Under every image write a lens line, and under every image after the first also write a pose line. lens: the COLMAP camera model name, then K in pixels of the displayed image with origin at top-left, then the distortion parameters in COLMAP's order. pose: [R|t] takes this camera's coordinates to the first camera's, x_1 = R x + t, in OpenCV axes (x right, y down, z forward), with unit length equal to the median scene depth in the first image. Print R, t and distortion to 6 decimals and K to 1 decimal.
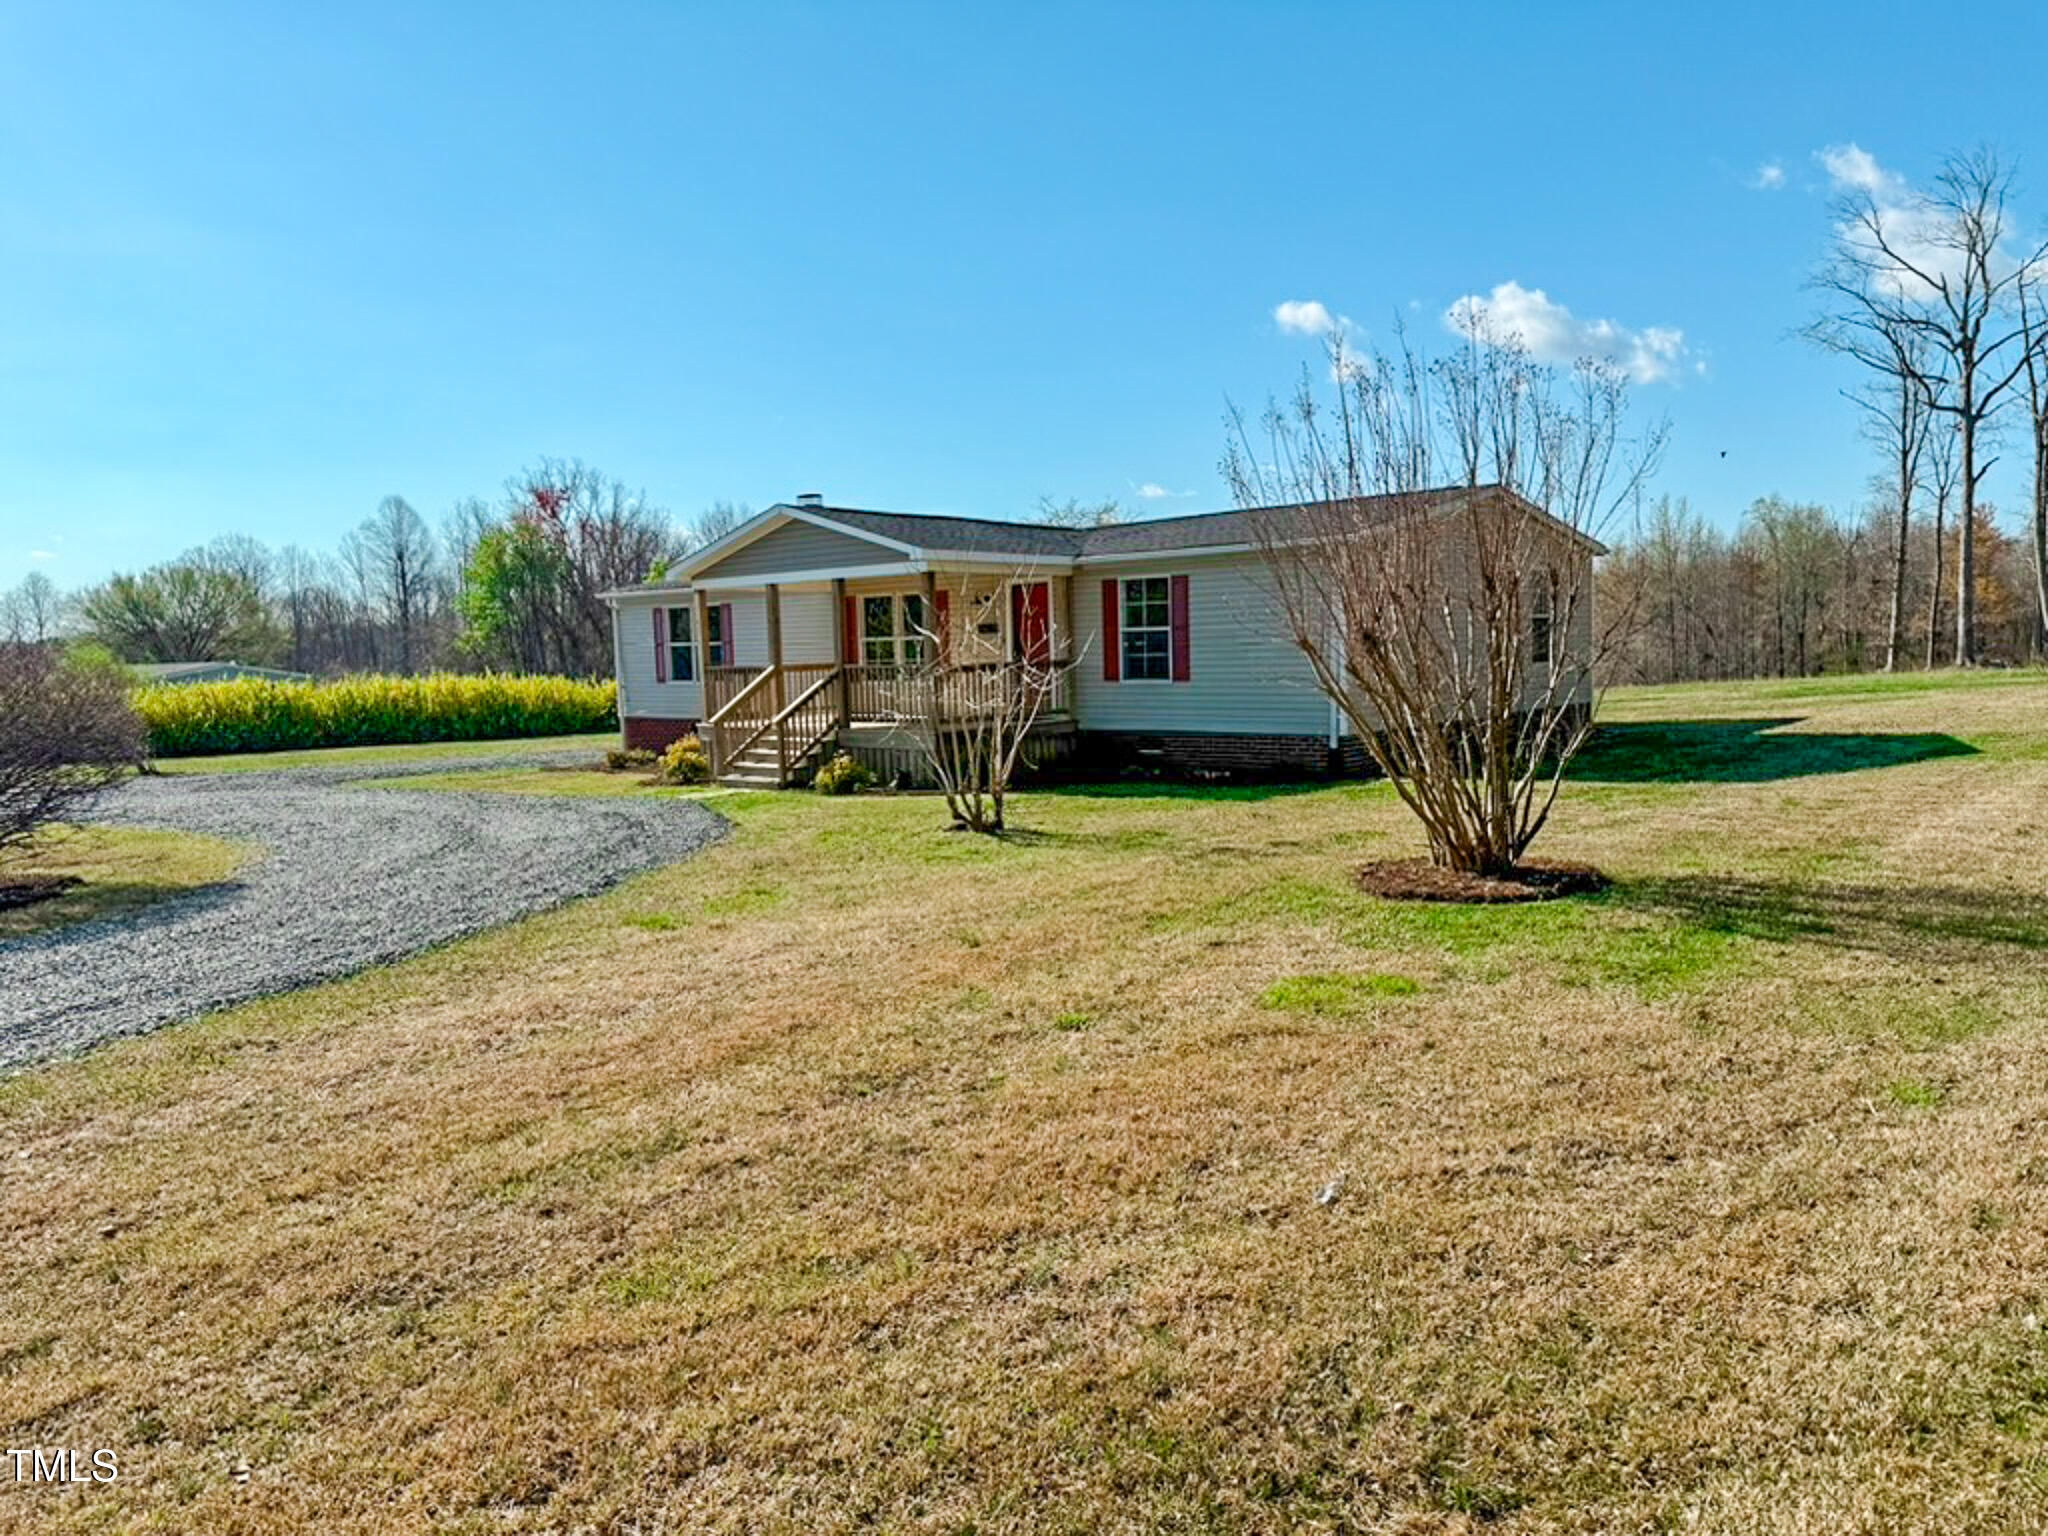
lens RADIAL K [[1436.4, 0, 1021.9], [0, 1436.4, 738.5], [0, 0, 1]] dist [0.004864, 0.000069]
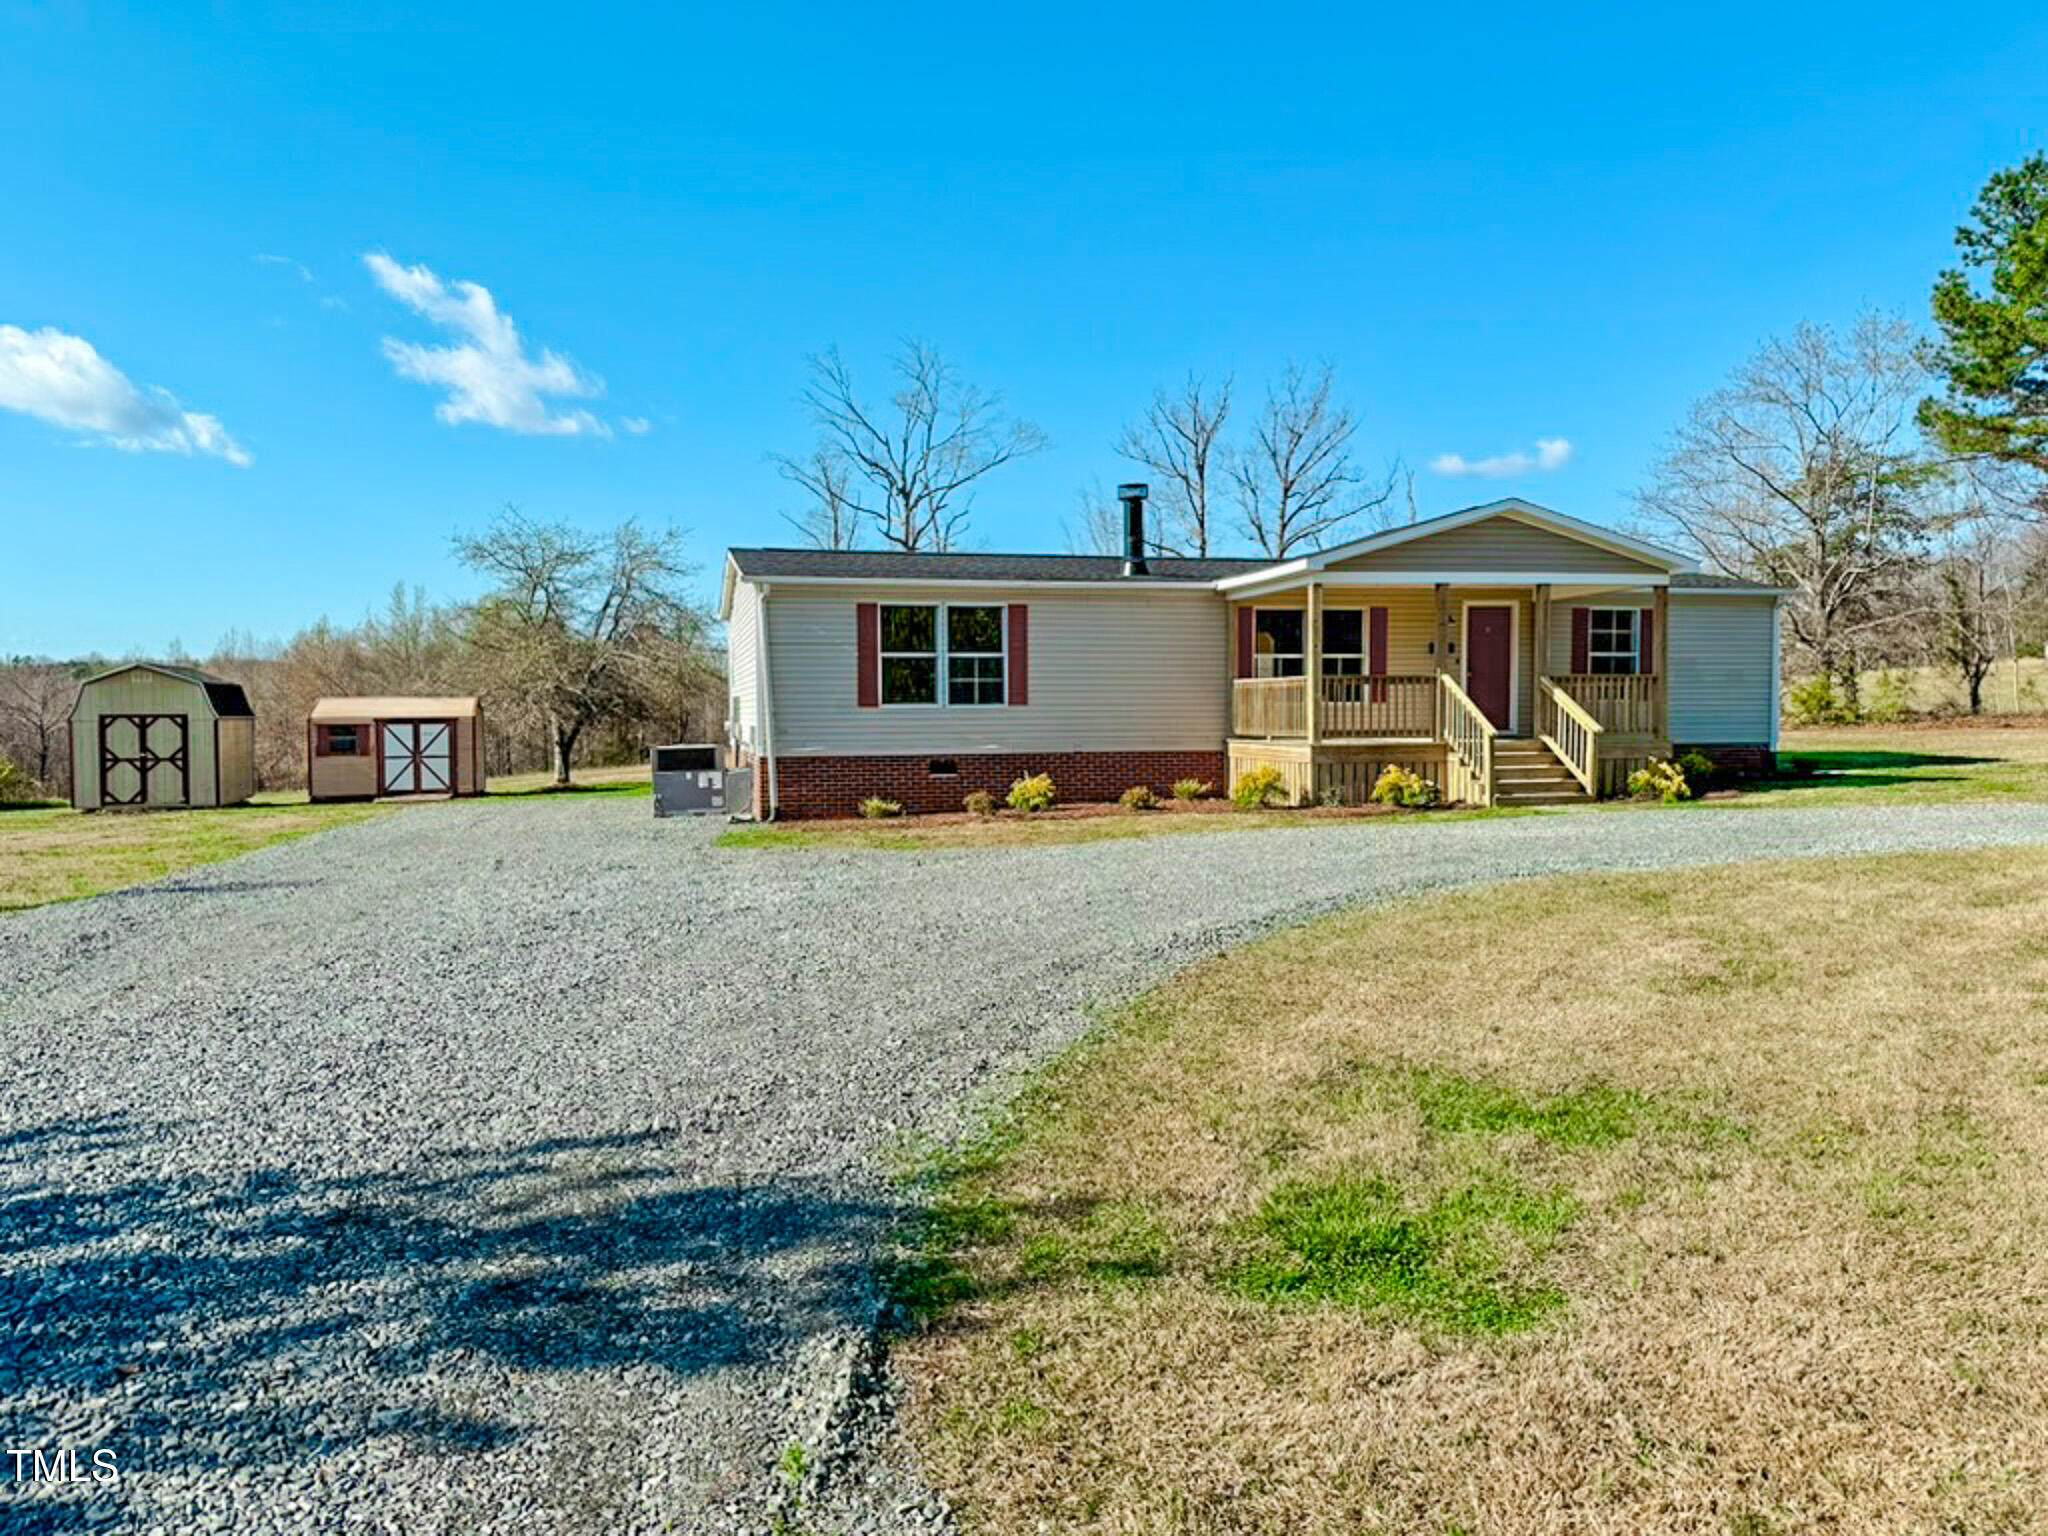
lens RADIAL K [[1407.5, 0, 979.7], [0, 1407.5, 763.6], [0, 0, 1]] dist [0.043757, -0.000524]
pose [[0.576580, -0.007315, 0.817008, -0.349167], [0.048273, 0.998518, -0.025127, 0.004961], [-0.815613, 0.053927, 0.576079, 0.234107]]
